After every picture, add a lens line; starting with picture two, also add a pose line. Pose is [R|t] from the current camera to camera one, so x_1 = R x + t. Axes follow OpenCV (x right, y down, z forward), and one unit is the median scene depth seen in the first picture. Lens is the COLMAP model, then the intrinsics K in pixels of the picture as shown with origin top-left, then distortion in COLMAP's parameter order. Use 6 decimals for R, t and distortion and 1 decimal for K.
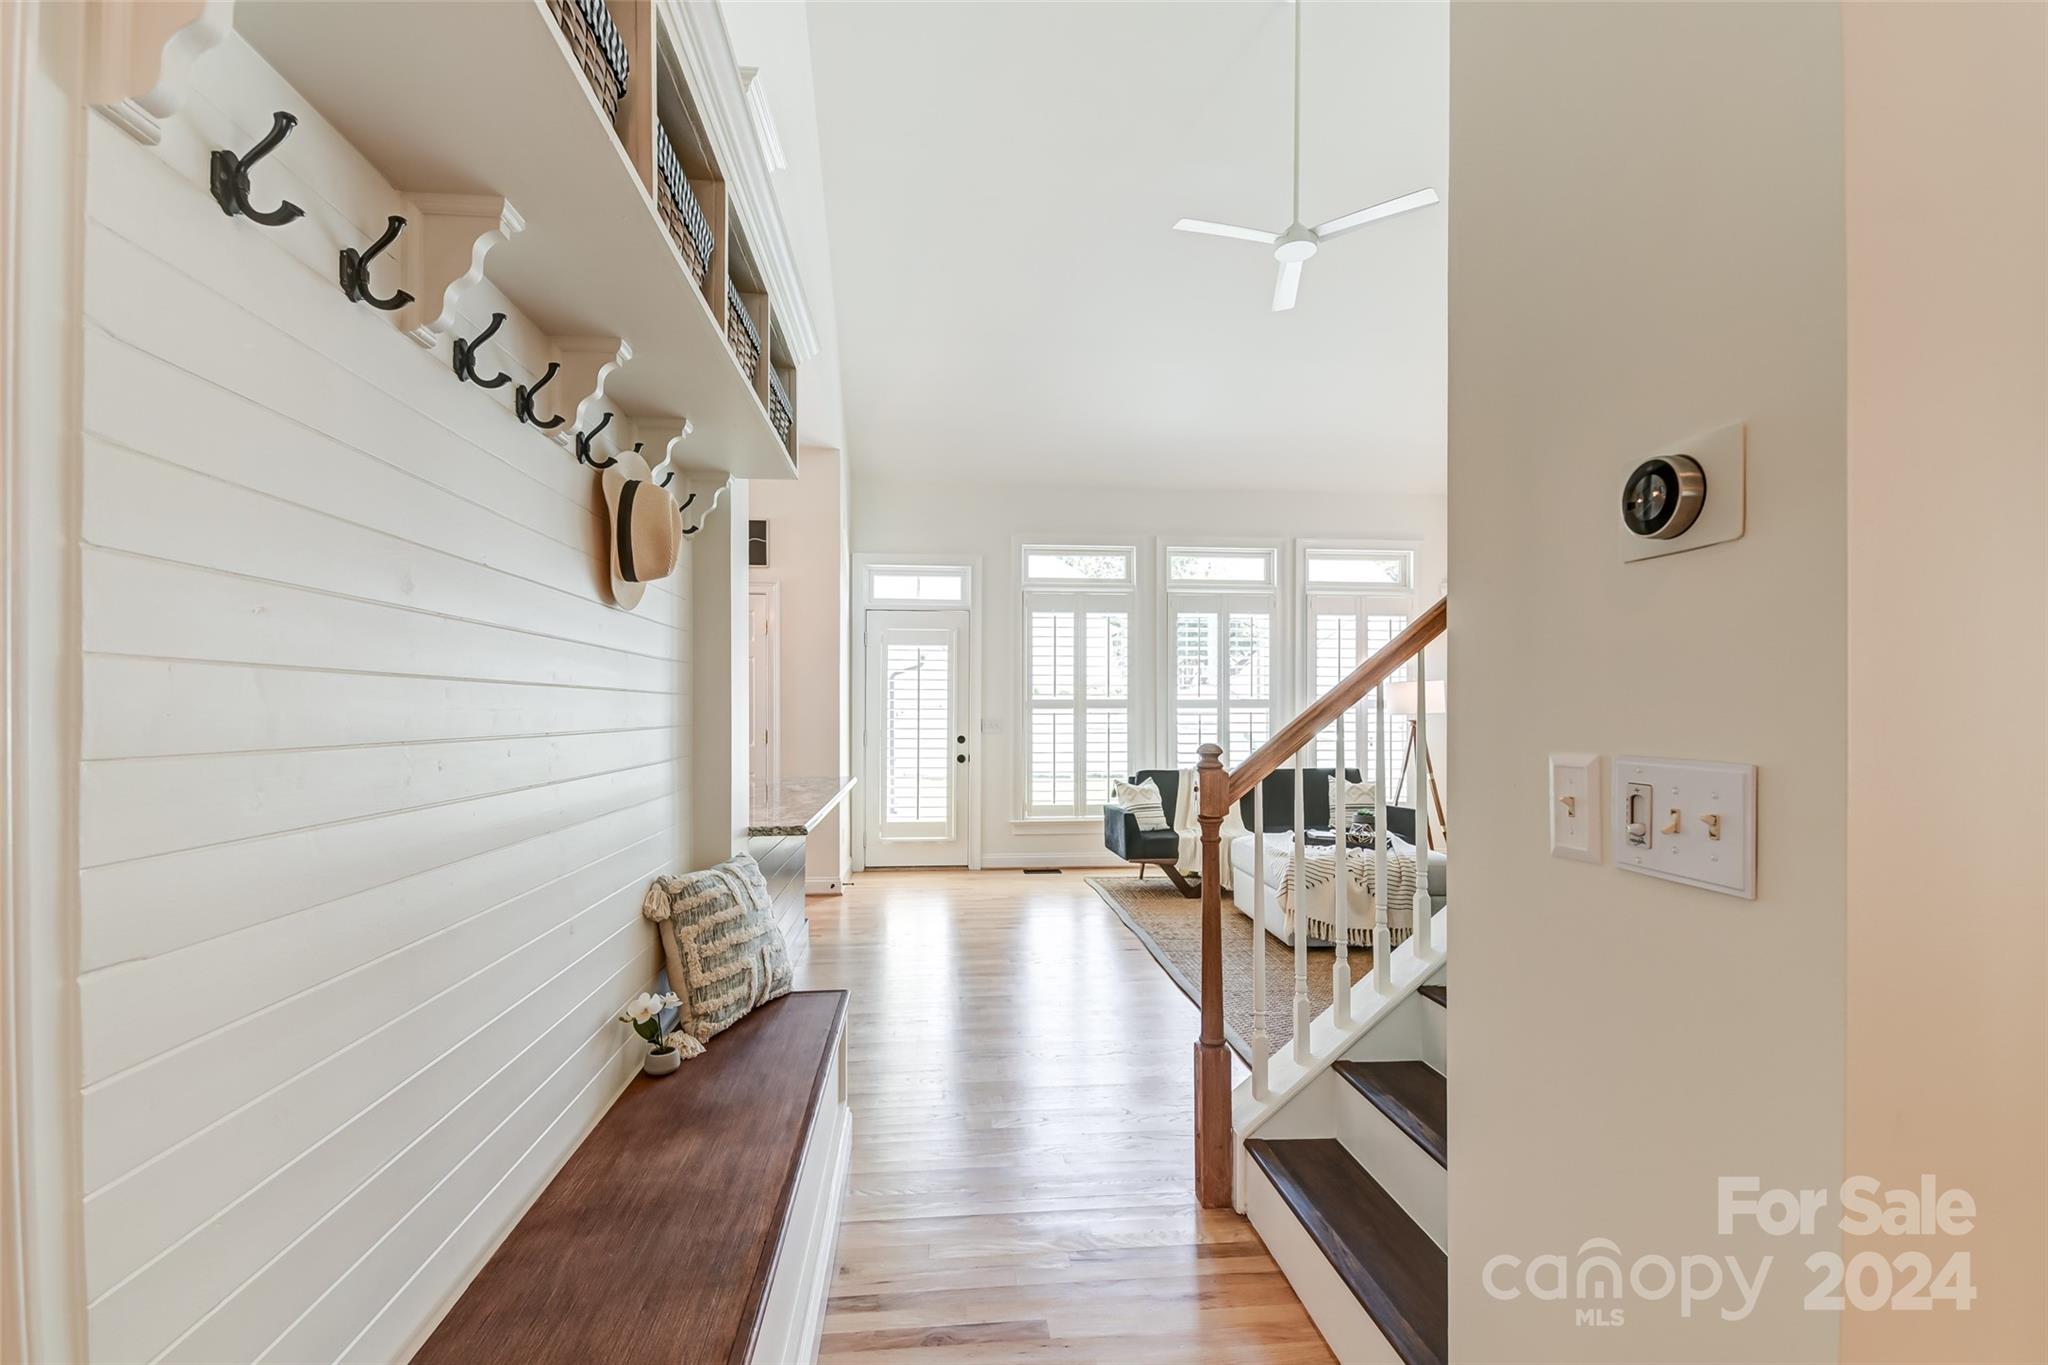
lens RADIAL K [[894.2, 0, 1010.6], [0, 894.2, 707.3], [0, 0, 1]] dist [-0.002660, -0.009335]
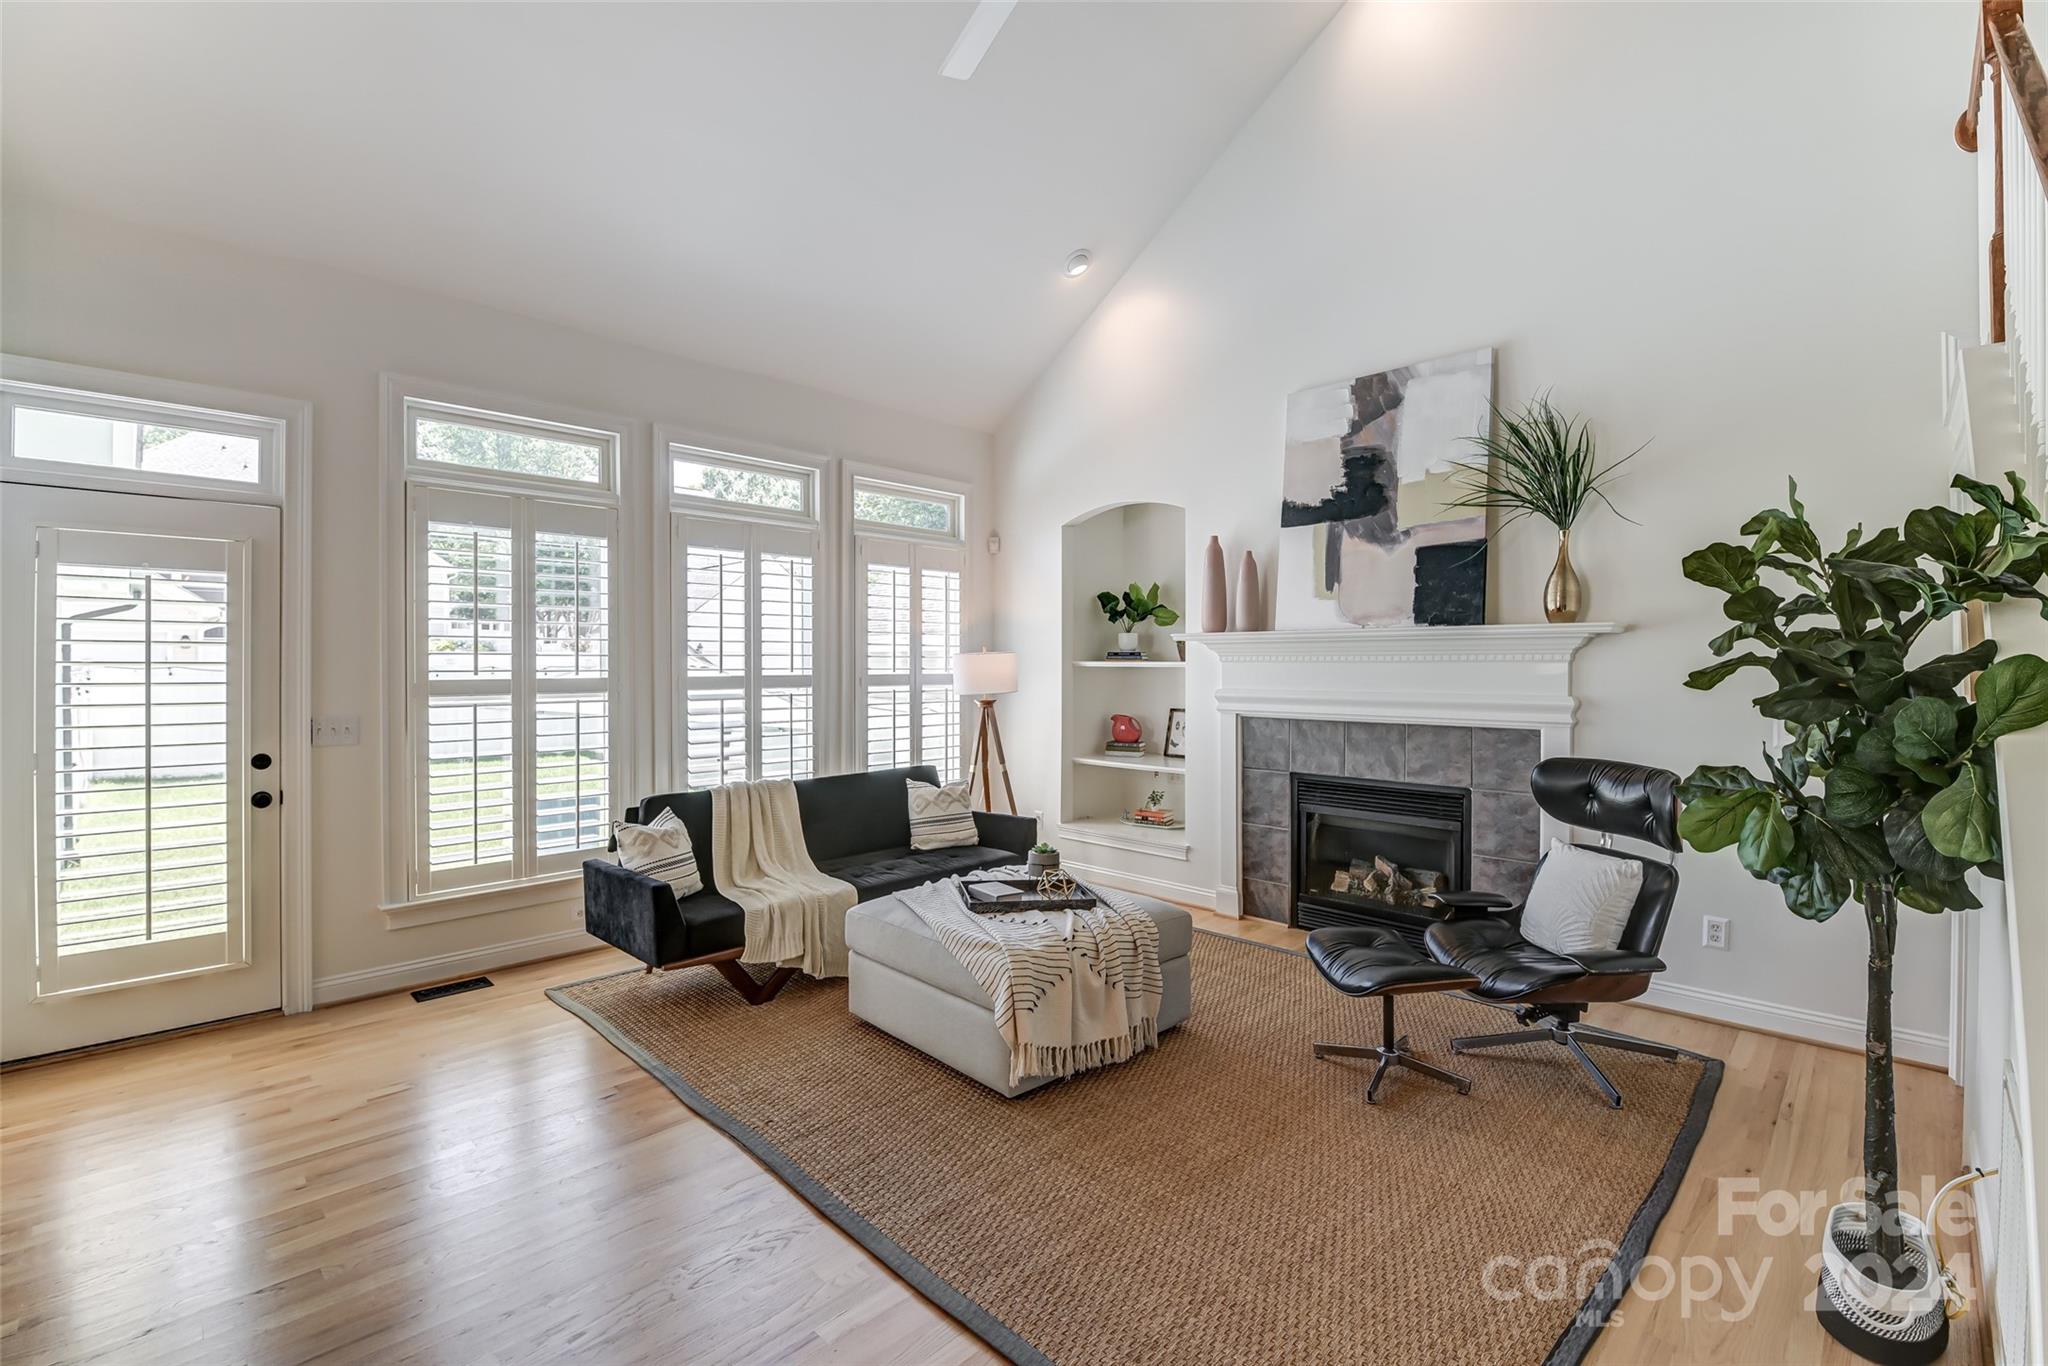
lens RADIAL K [[894.2, 0, 1019.3], [0, 894.2, 665.7], [0, 0, 1]] dist [-0.002660, -0.009335]
pose [[0.767941, -0.002404, 0.640516, -0.047818], [-0.001733, 0.999981, 0.005832, -0.021557], [-0.640519, -0.005588, 0.767922, 0.343806]]
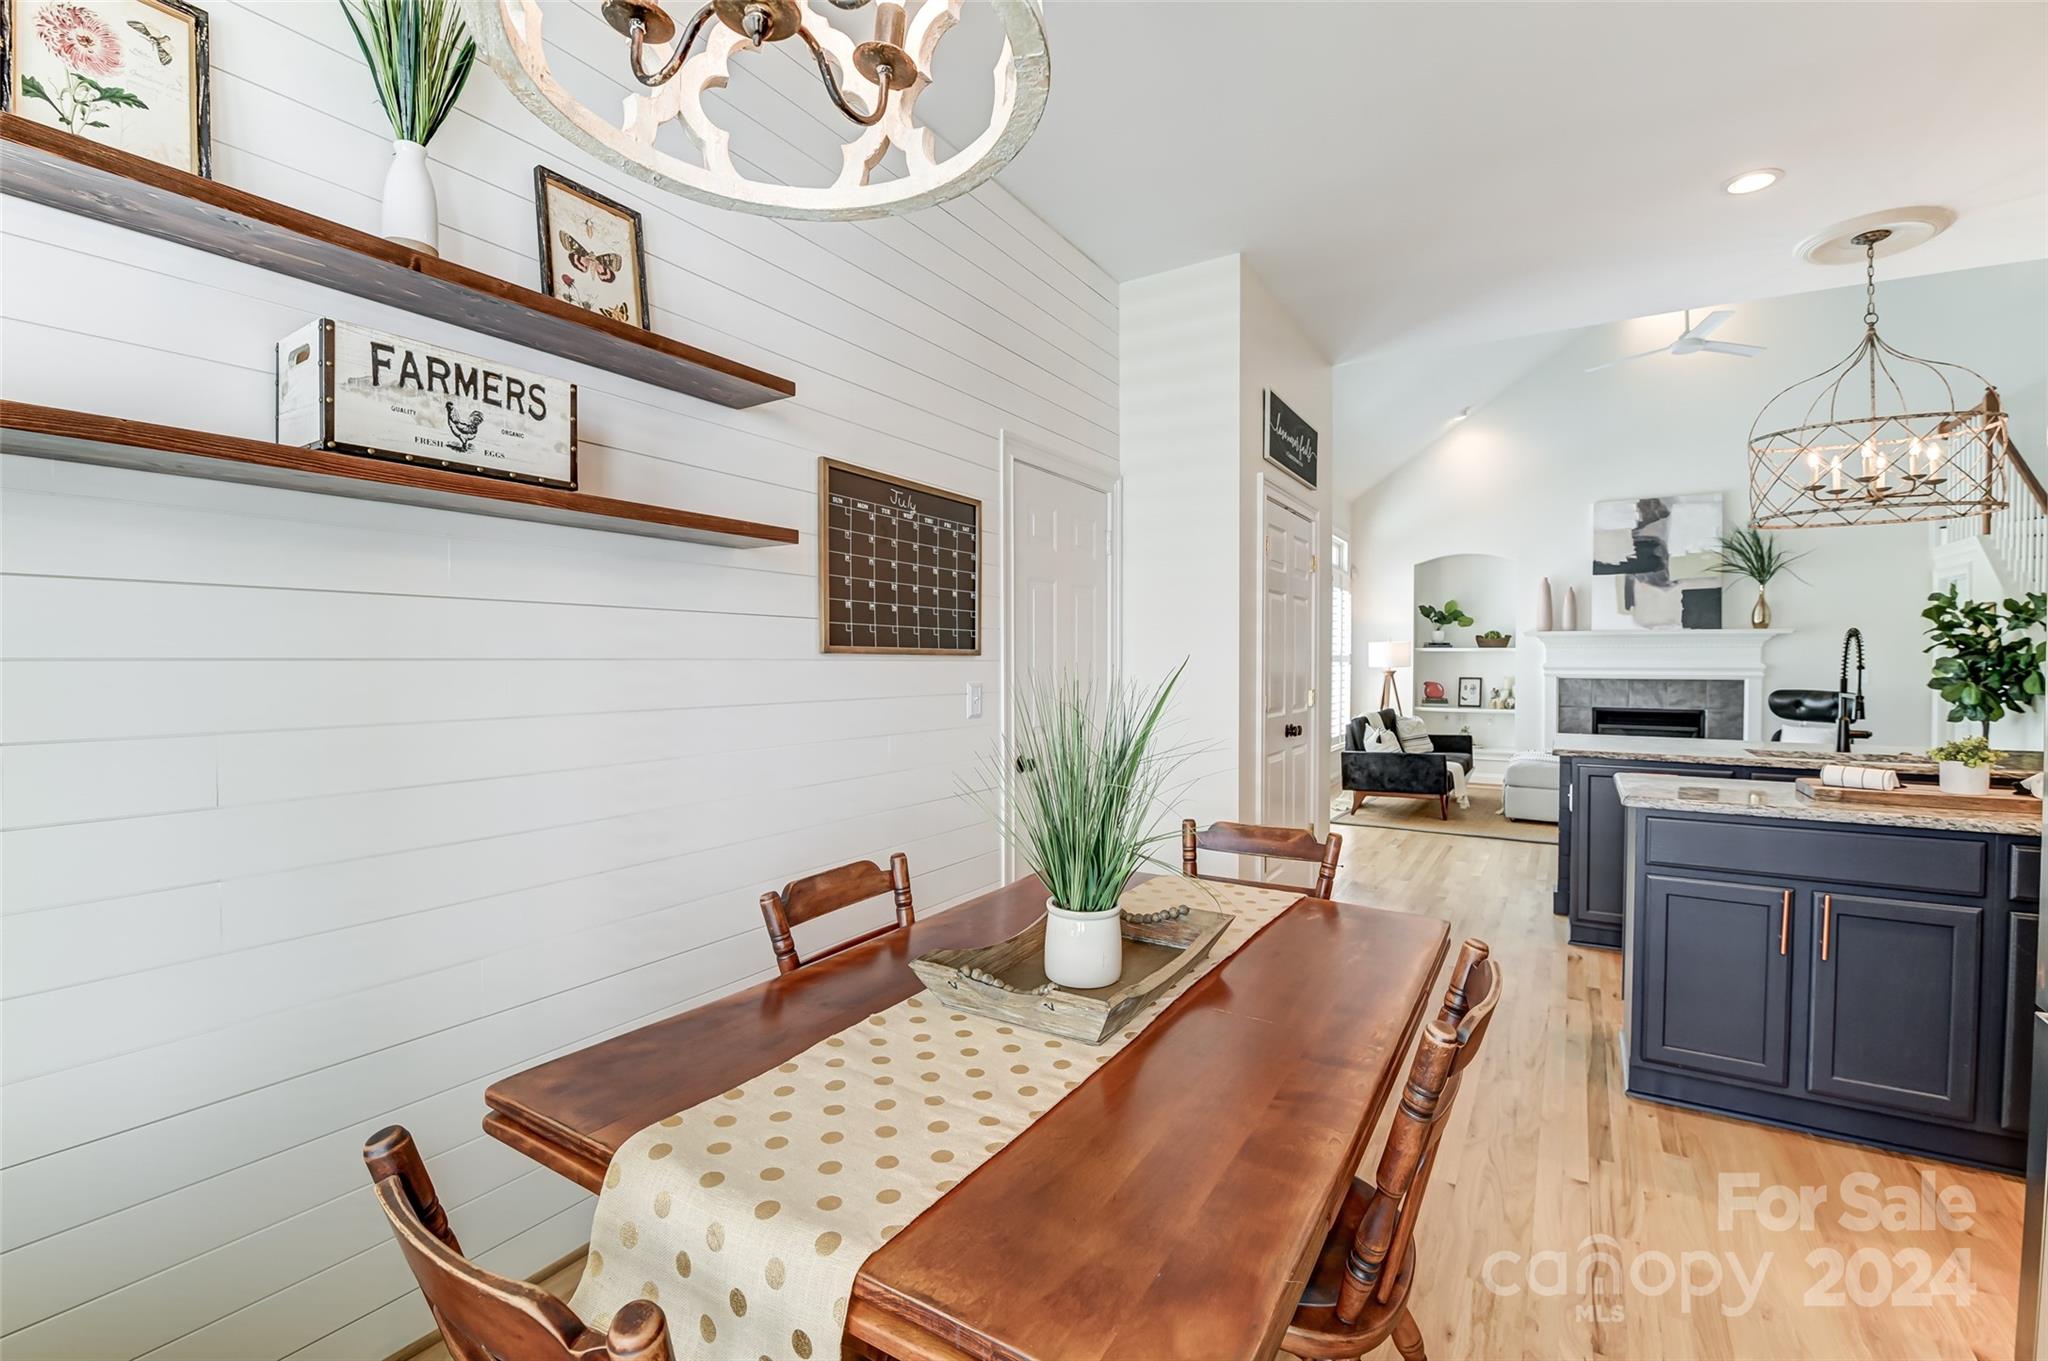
lens RADIAL K [[894.2, 0, 1042.3], [0, 894.2, 670.9], [0, 0, 1]] dist [-0.002660, -0.009335]
pose [[0.588990, -0.007684, 0.808103, -0.914700], [-0.005751, 0.999890, 0.013699, -0.001360], [-0.808120, -0.012716, 0.588881, 0.621526]]
